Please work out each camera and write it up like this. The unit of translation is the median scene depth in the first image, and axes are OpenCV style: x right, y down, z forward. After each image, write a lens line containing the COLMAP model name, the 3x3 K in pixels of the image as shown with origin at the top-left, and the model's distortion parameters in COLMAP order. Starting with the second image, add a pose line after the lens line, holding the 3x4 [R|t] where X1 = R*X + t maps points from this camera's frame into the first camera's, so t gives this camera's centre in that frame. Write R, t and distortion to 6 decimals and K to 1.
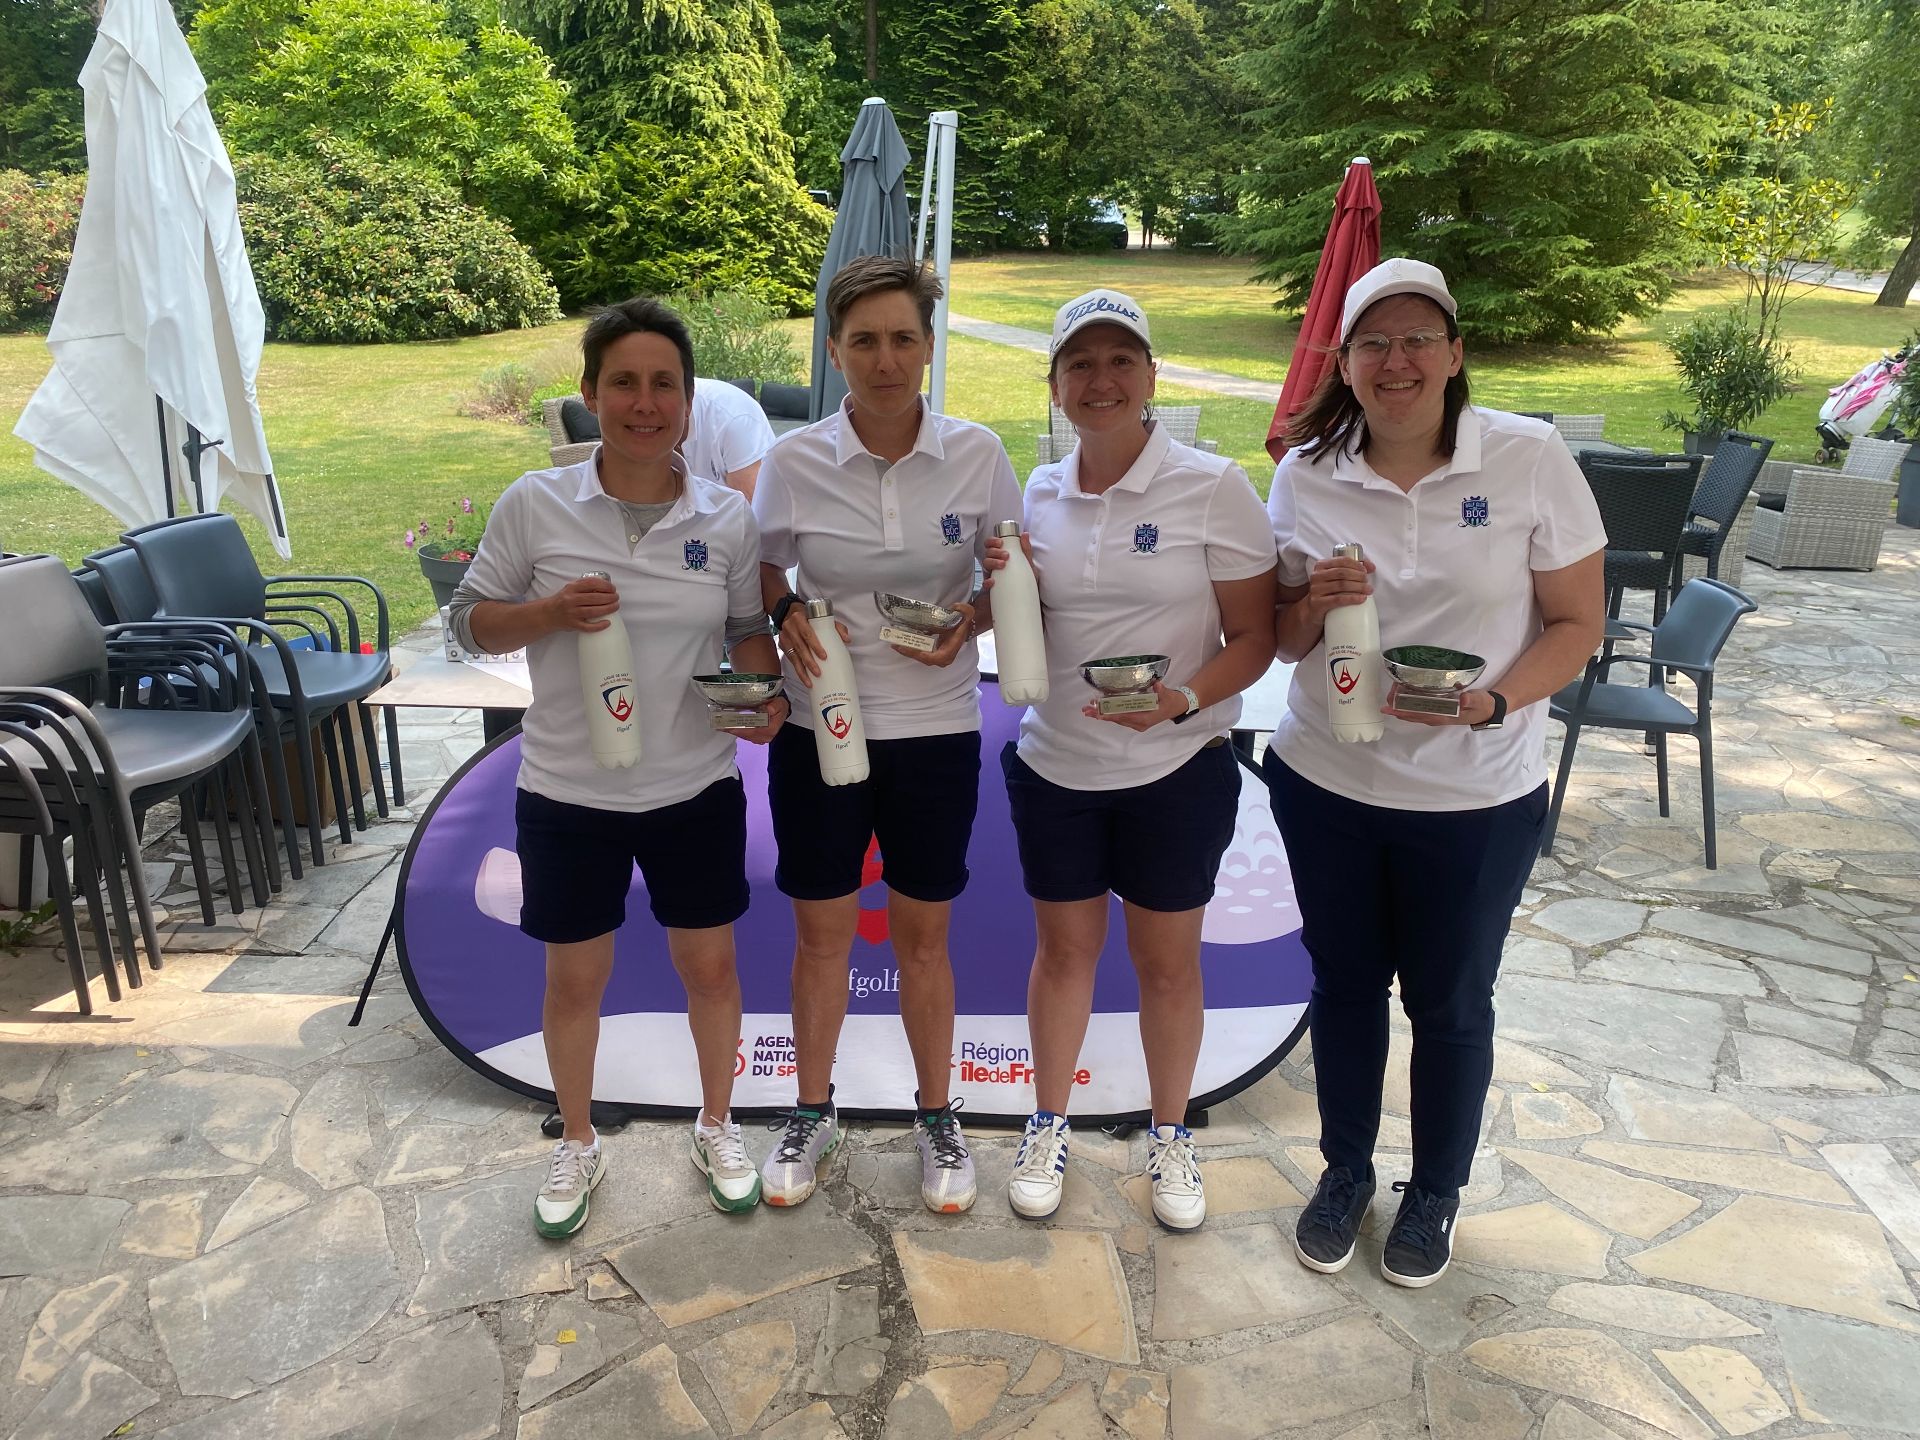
lens RADIAL K [[1476.3, 0, 964.7], [0, 1476.3, 709.5], [0, 0, 1]] dist [0.008383, -0.002054]
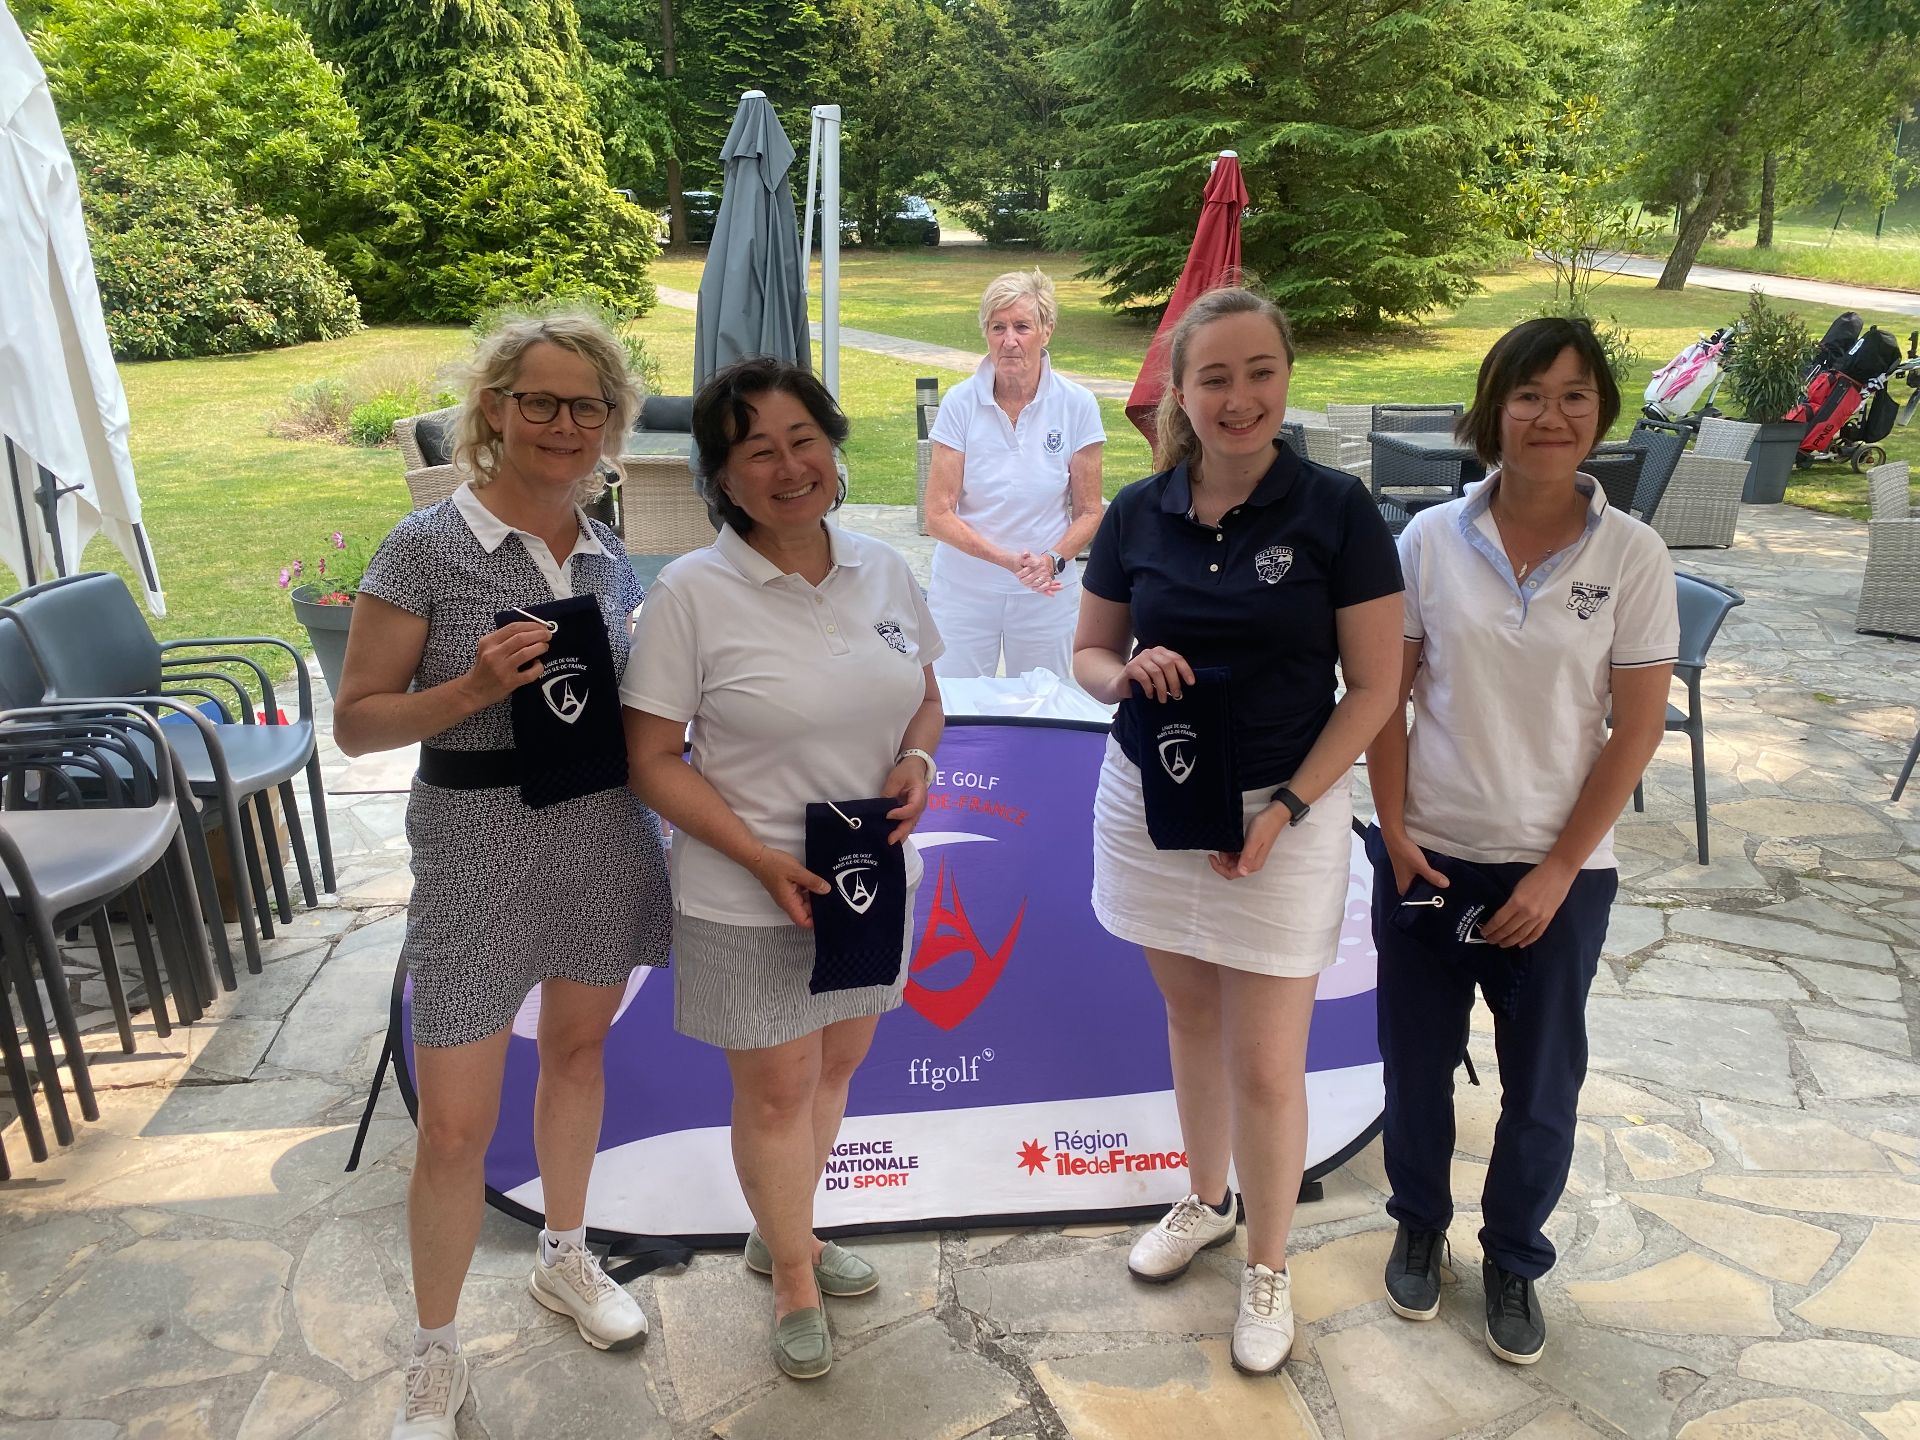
lens RADIAL K [[1475.3, 0, 960.0], [0, 1475.3, 720.0], [0, 0, 1]] dist [0.007388, -0.000969]
pose [[0.991248, -0.054024, 0.120453, -0.118001], [0.052988, 0.998526, 0.011786, -0.030576], [-0.120912, -0.005300, 0.992649, 0.082792]]
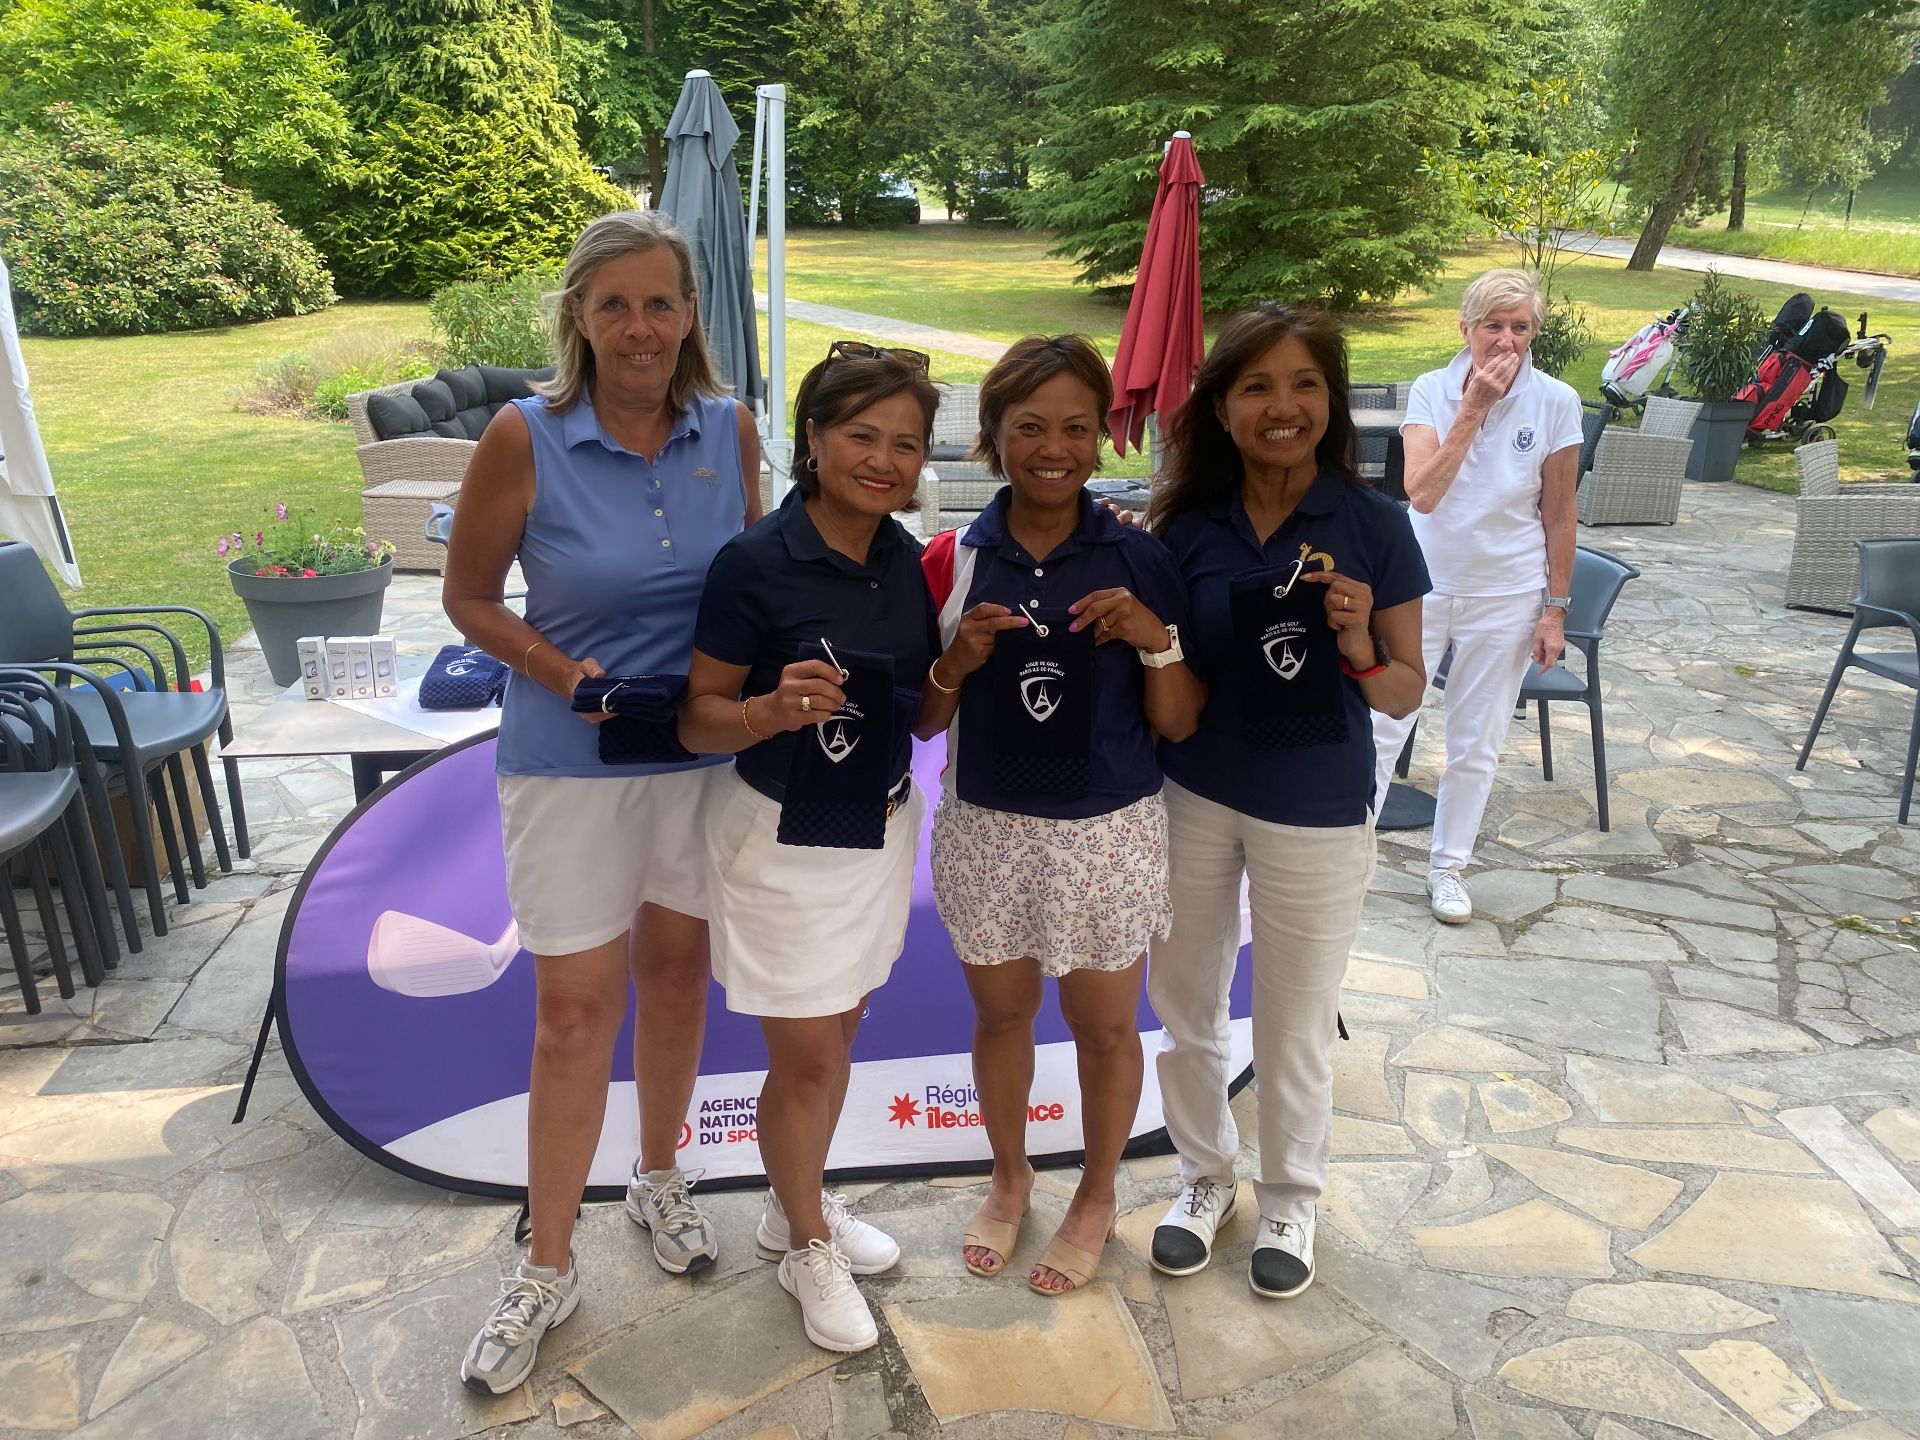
lens RADIAL K [[1473.2, 0, 964.3], [0, 1473.2, 693.1], [0, 0, 1]] dist [0.014284, -0.009810]
pose [[0.990004, -0.052845, 0.130767, -0.065903], [0.052096, 0.998600, 0.009147, -0.021781], [-0.131067, -0.002243, 0.991371, 0.056324]]
